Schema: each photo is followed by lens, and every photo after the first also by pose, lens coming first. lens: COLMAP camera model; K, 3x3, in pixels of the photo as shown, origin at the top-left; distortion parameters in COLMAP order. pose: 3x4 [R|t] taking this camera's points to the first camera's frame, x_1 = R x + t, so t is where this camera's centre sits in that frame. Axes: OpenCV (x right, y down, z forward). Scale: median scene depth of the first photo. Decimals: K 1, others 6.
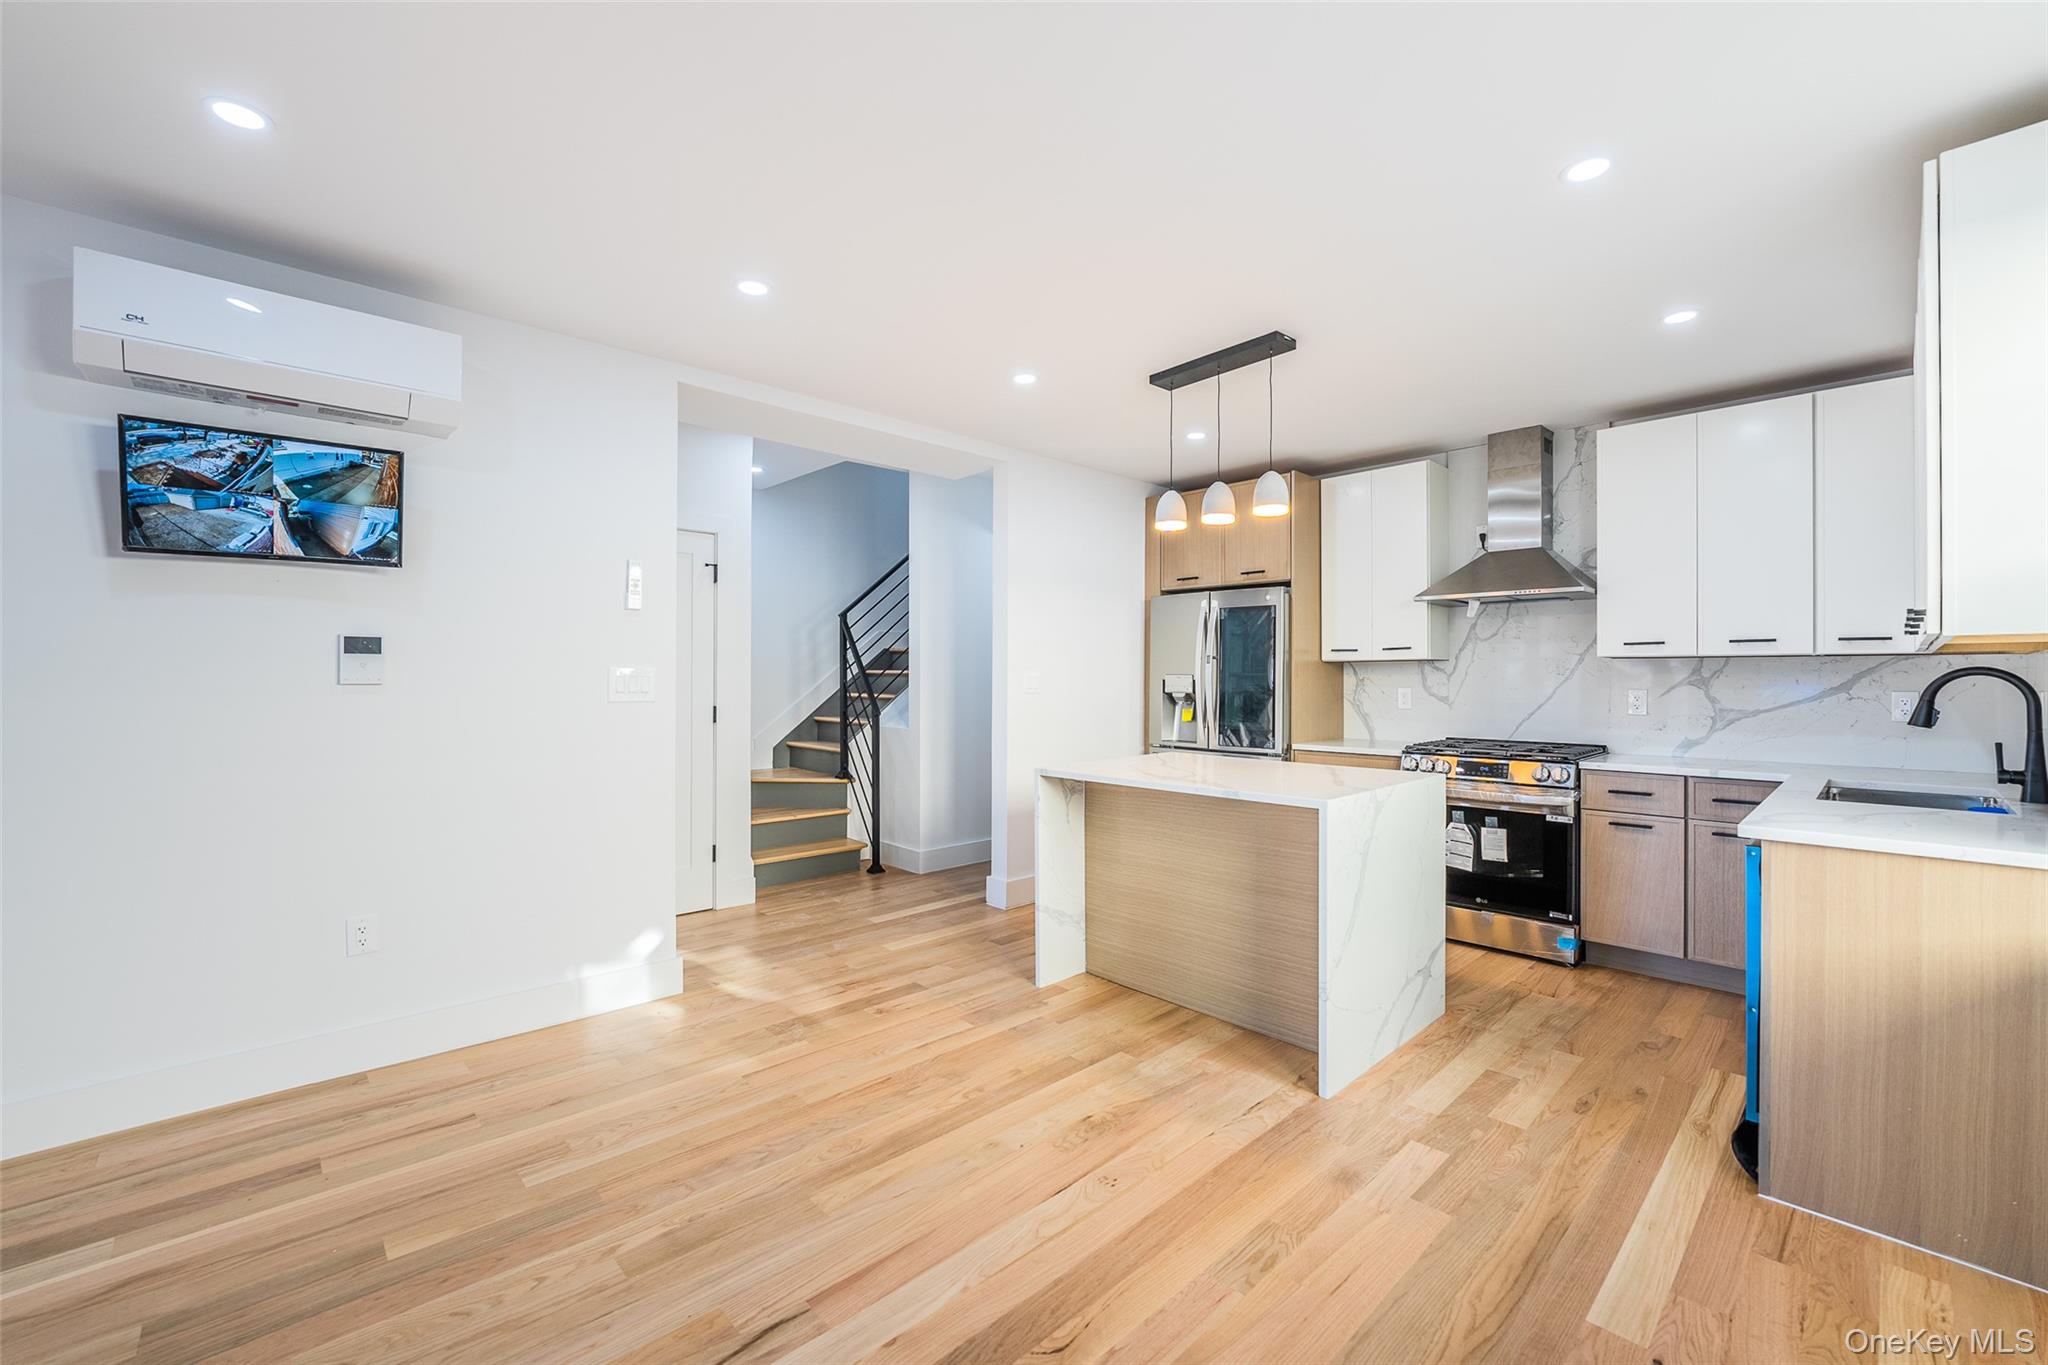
lens RADIAL K [[840.7, 0, 1026.9], [0, 840.7, 677.6], [0, 0, 1]] dist [-0.012717, 0.000582]
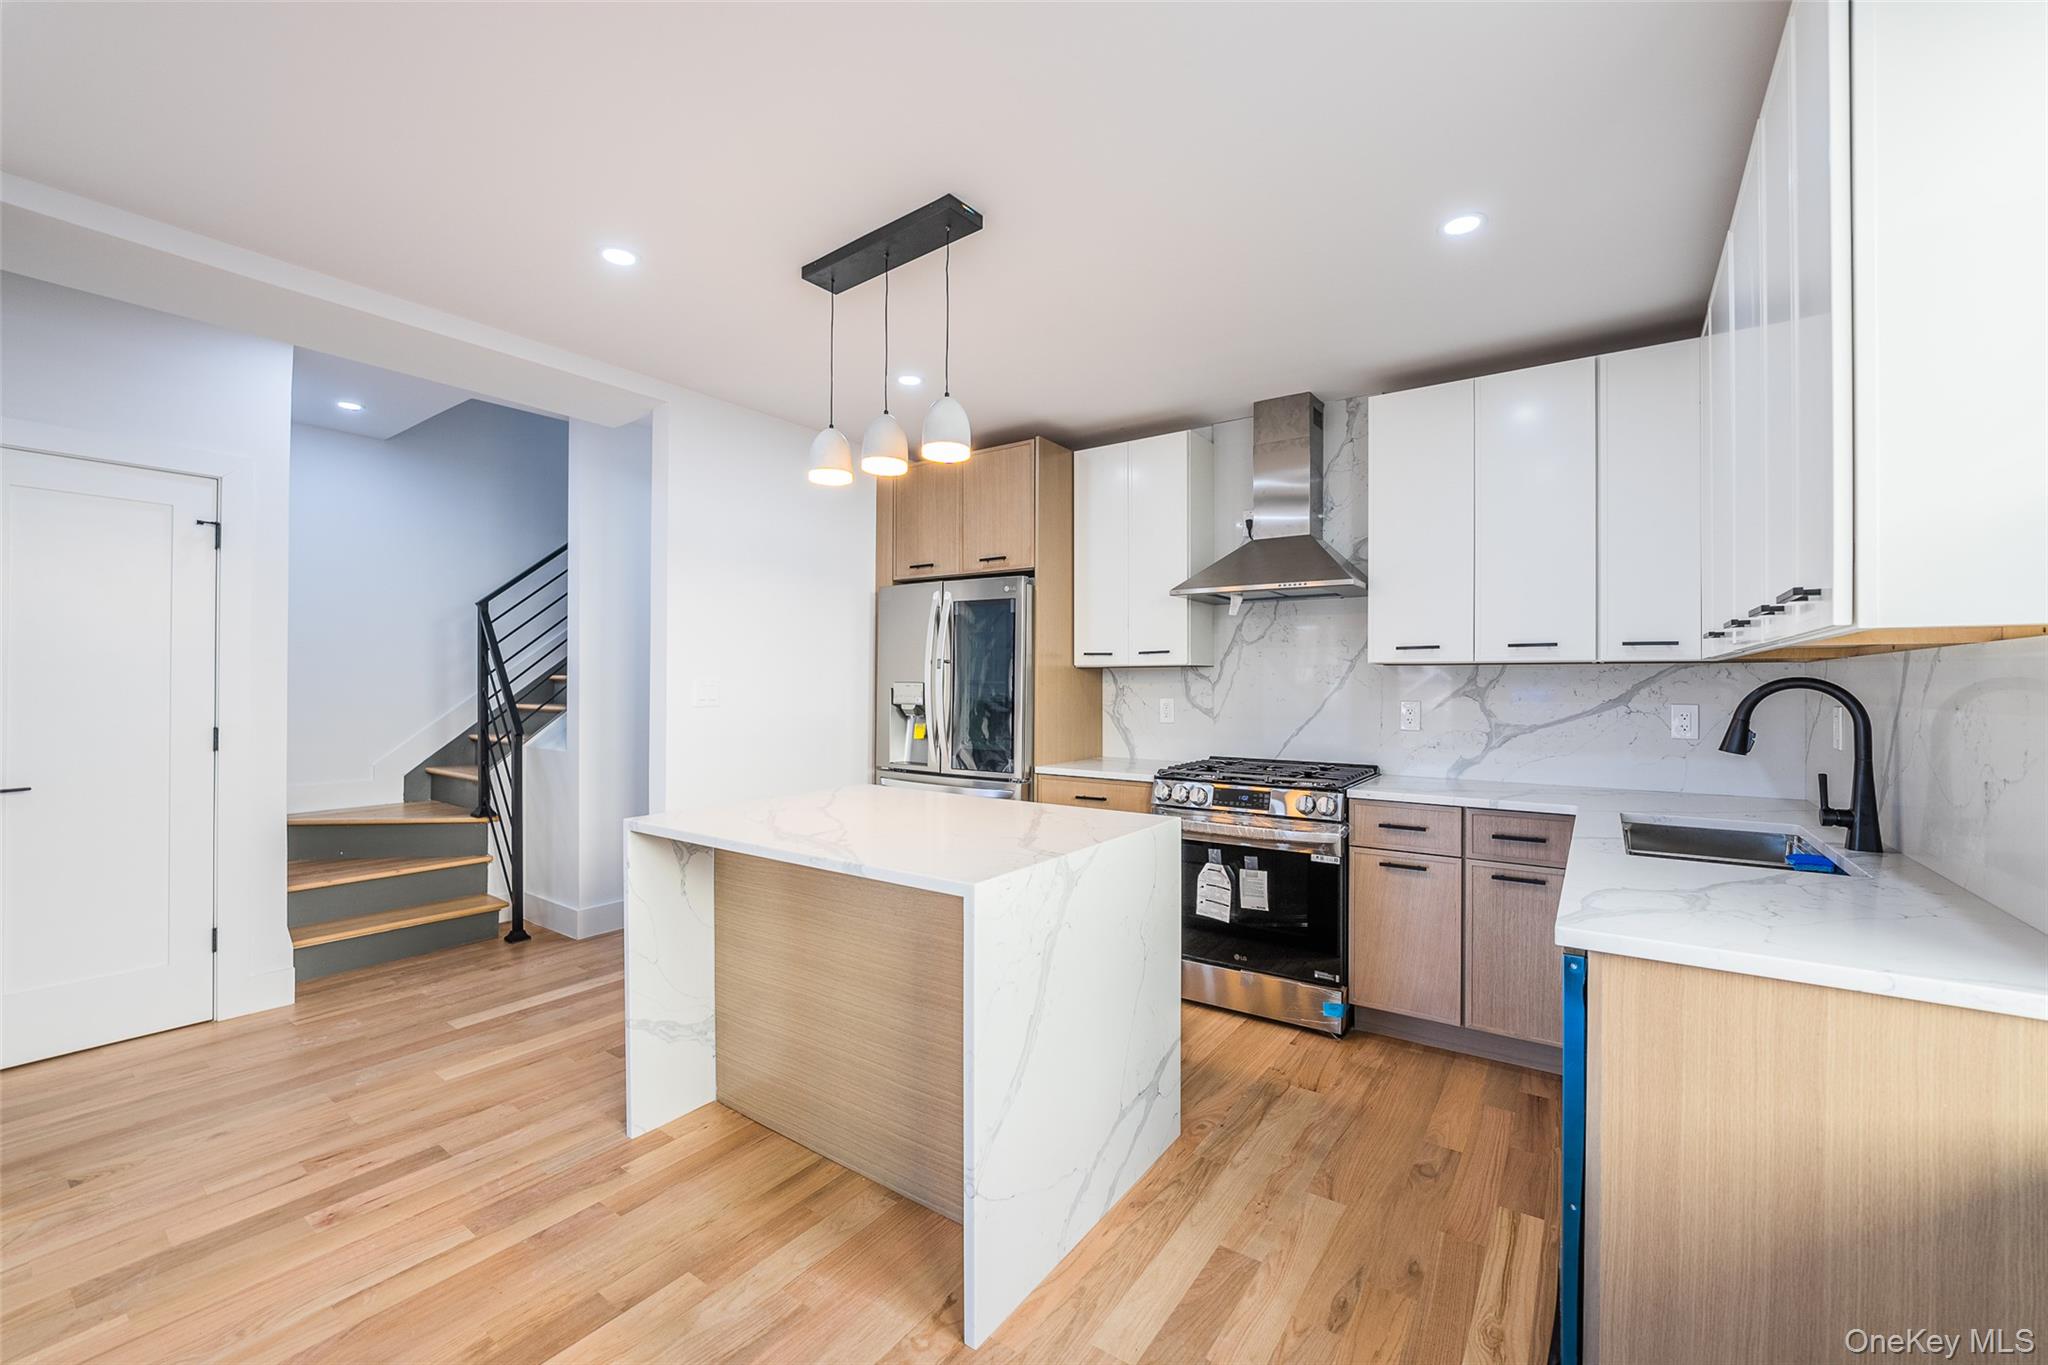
lens RADIAL K [[826.5, 0, 1024.0], [0, 826.5, 682.5], [0, 0, 1]] dist [-0.011216, 0.000168]
pose [[0.981176, 0.001678, 0.193107, 0.198213], [-0.001671, 0.999999, -0.000200, -0.004928], [-0.193107, -0.000127, 0.981178, 0.273416]]
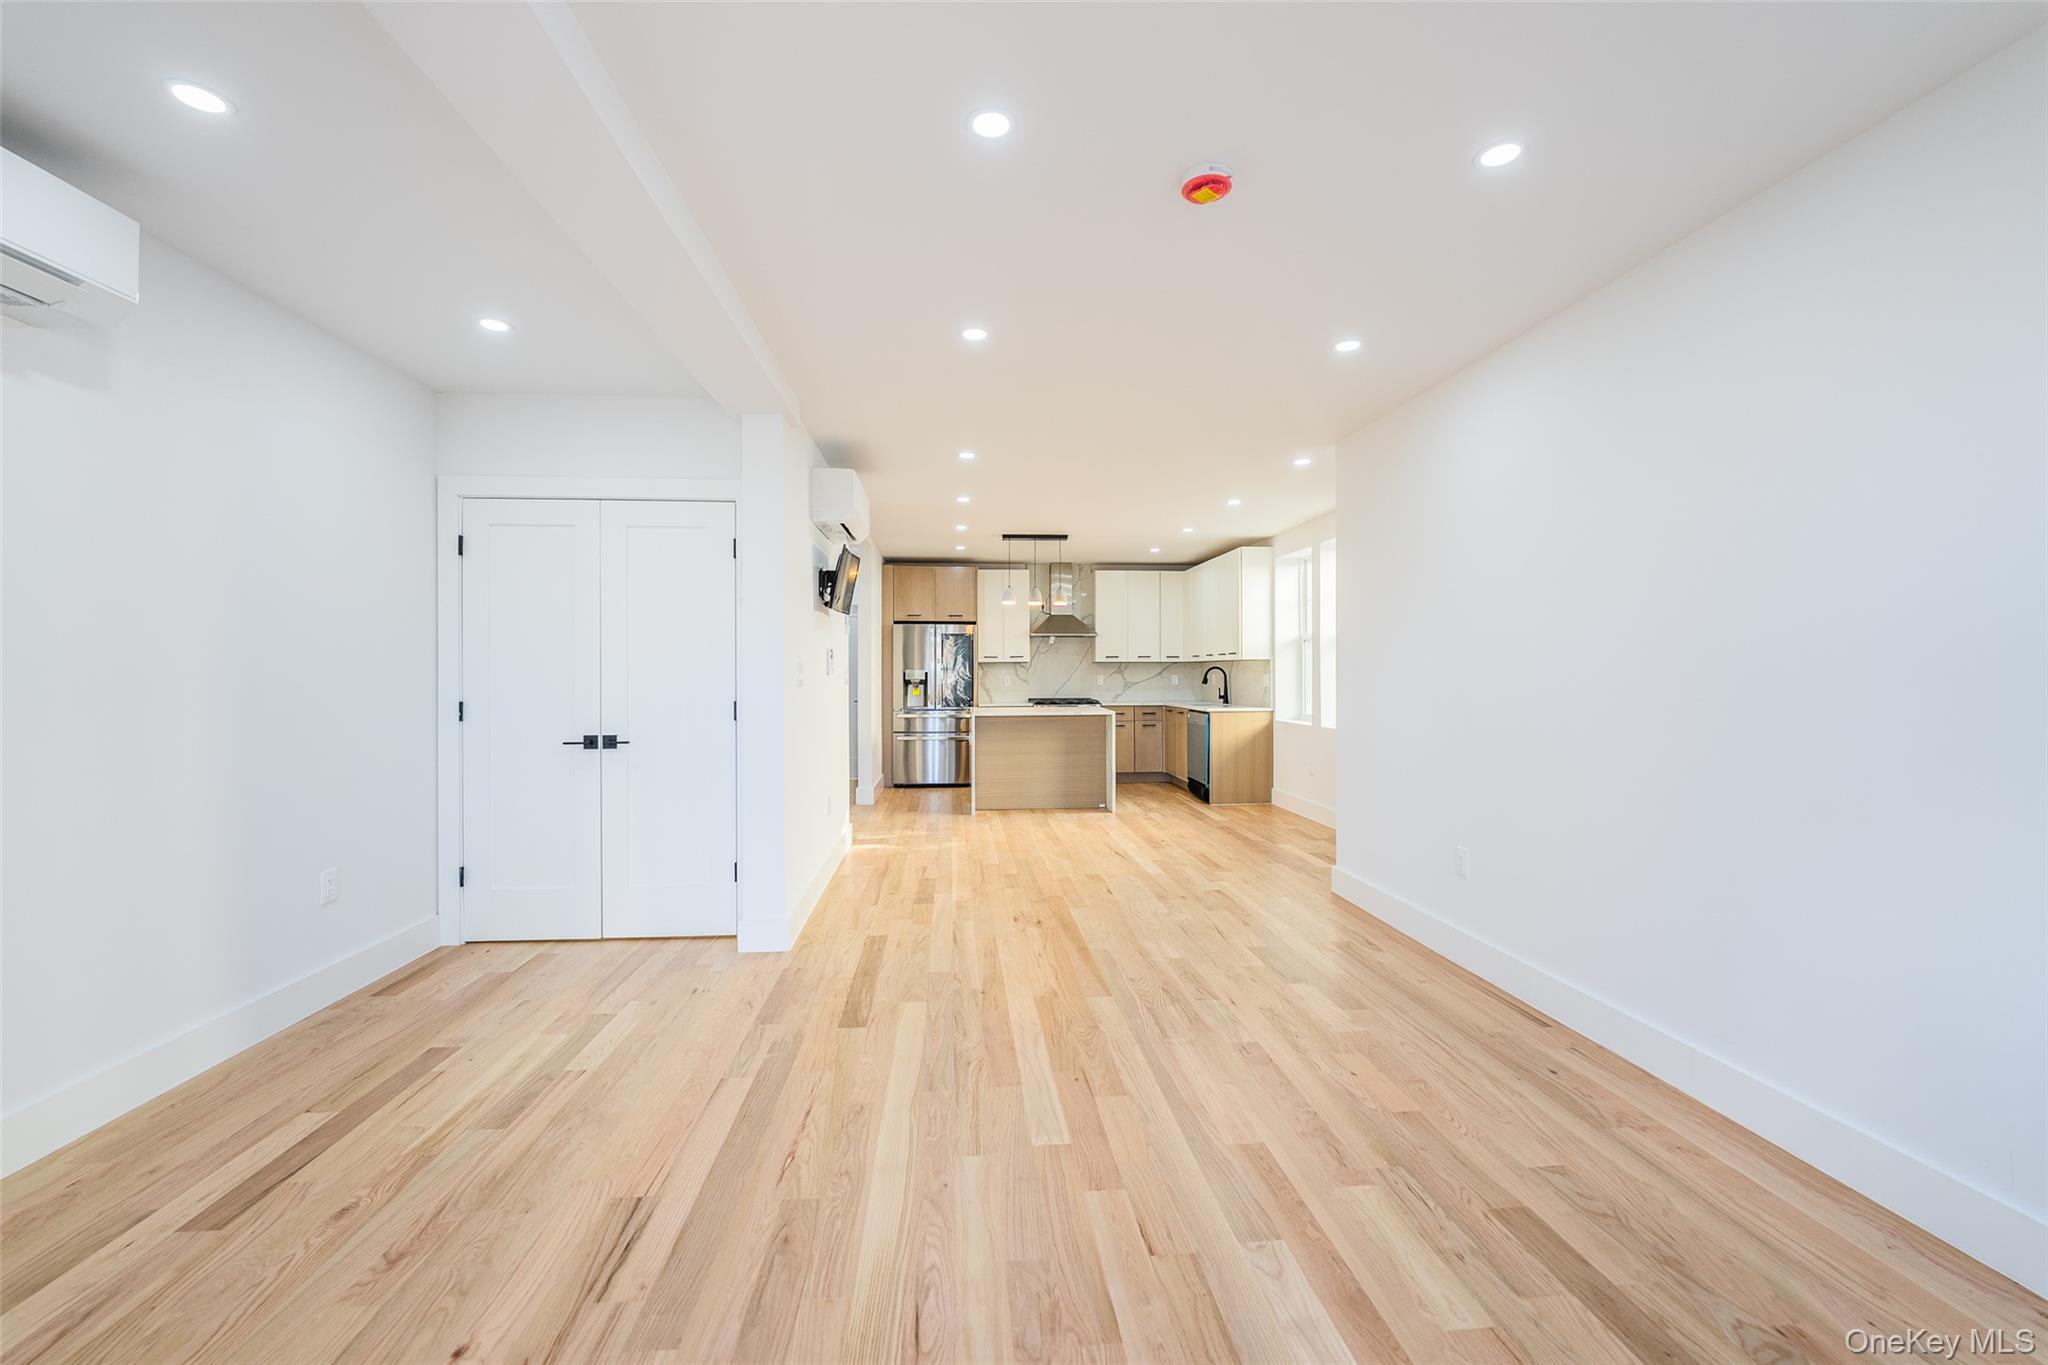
lens RADIAL K [[848.0, 0, 1015.1], [0, 848.0, 681.0], [0, 0, 1]] dist [-0.008383, 0.000684]
pose [[0.629446, -0.011386, 0.776961, -1.587027], [0.004631, 0.999930, 0.010902, 0.003710], [-0.777031, -0.003264, 0.629454, -0.442317]]
